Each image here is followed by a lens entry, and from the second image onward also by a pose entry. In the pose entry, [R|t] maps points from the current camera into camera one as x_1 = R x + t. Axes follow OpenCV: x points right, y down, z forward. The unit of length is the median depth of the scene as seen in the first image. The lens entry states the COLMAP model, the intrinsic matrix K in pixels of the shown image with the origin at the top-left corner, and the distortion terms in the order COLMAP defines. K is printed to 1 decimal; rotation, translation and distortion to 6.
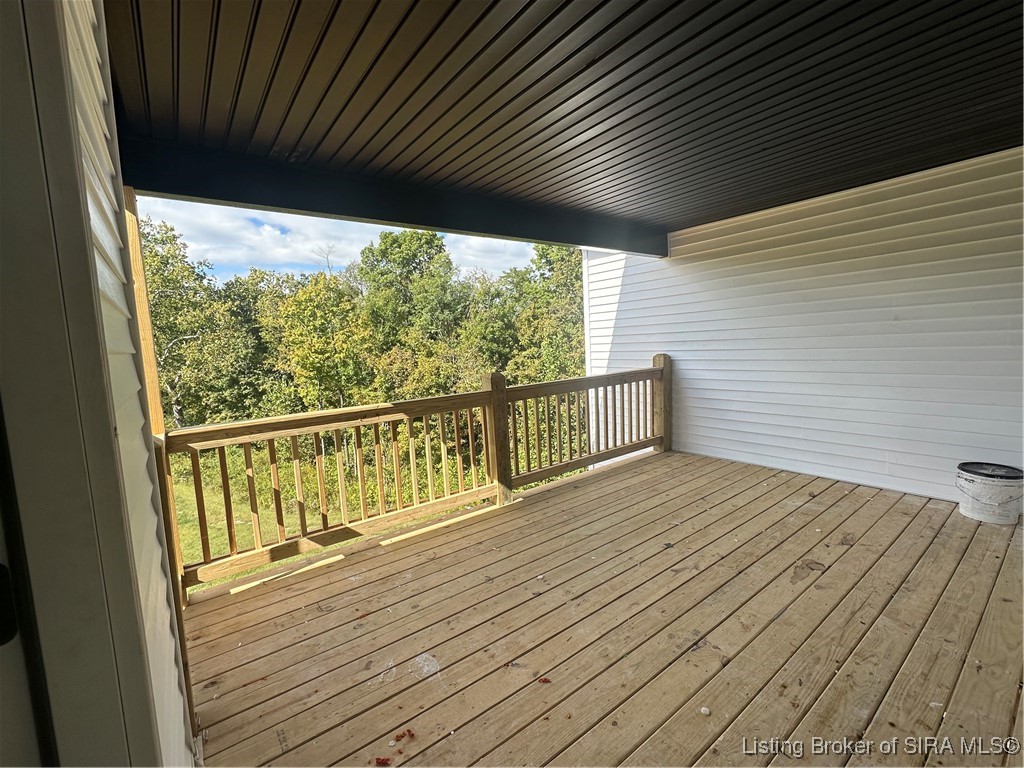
lens RADIAL K [[445.9, 0, 512.0], [0, 445.9, 384.0], [0, 0, 1]] dist [0.000707, 0.000056]
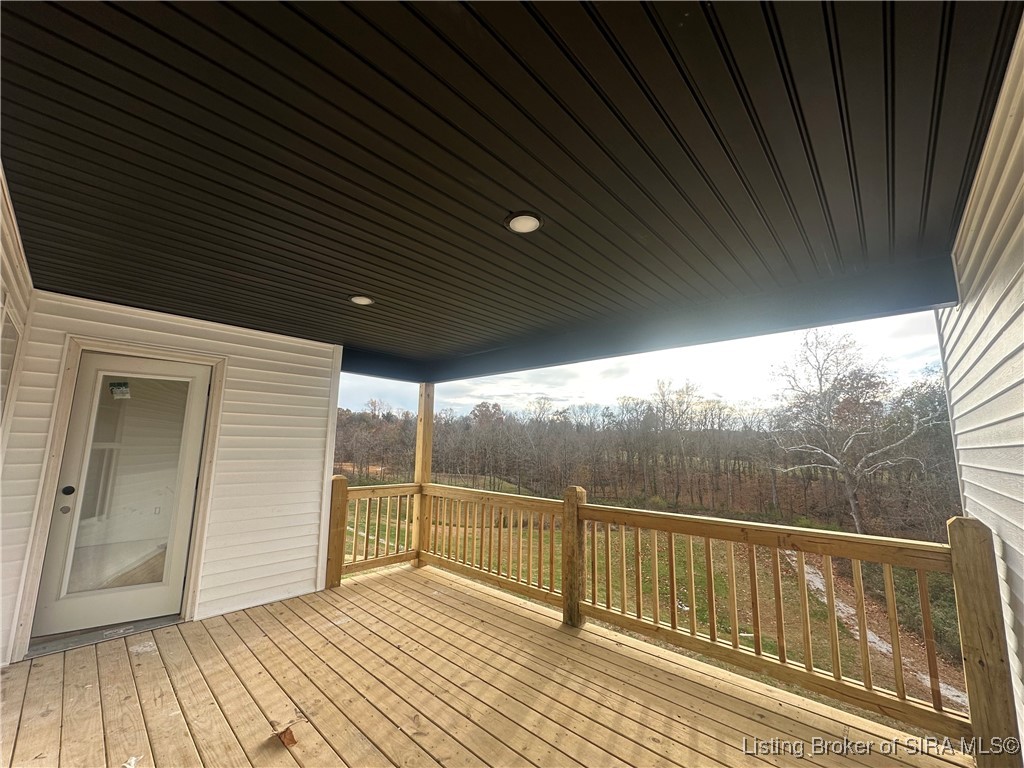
lens RADIAL K [[406.9, 0, 511.9], [0, 406.9, 382.9], [0, 0, 1]] dist [-0.001912, 0.000105]
pose [[0.169948, -0.100994, -0.980264, 0.729095], [-0.119681, 0.985256, -0.122257, -0.104833], [0.978159, 0.138096, 0.155355, 0.543194]]
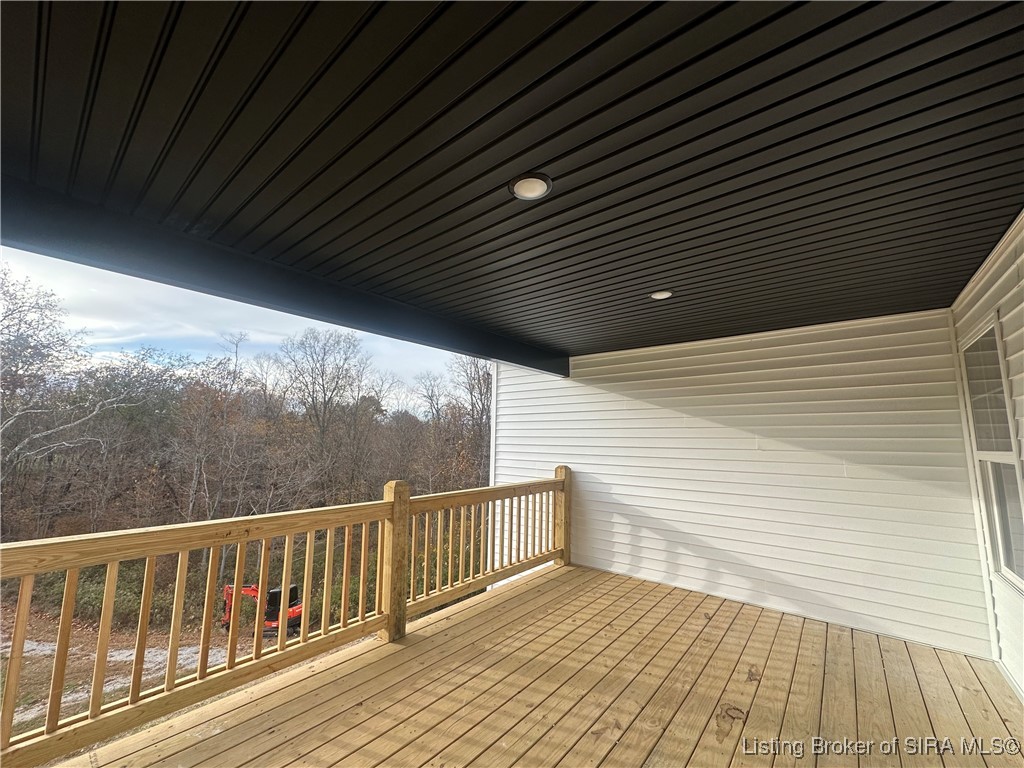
lens RADIAL K [[406.9, 0, 511.9], [0, 406.9, 382.9], [0, 0, 1]] dist [-0.001912, 0.000105]
pose [[0.970695, 0.093473, 0.221391, -0.014550], [-0.038120, 0.969481, -0.242185, -0.021213], [-0.237272, 0.226648, 0.944634, 0.083159]]
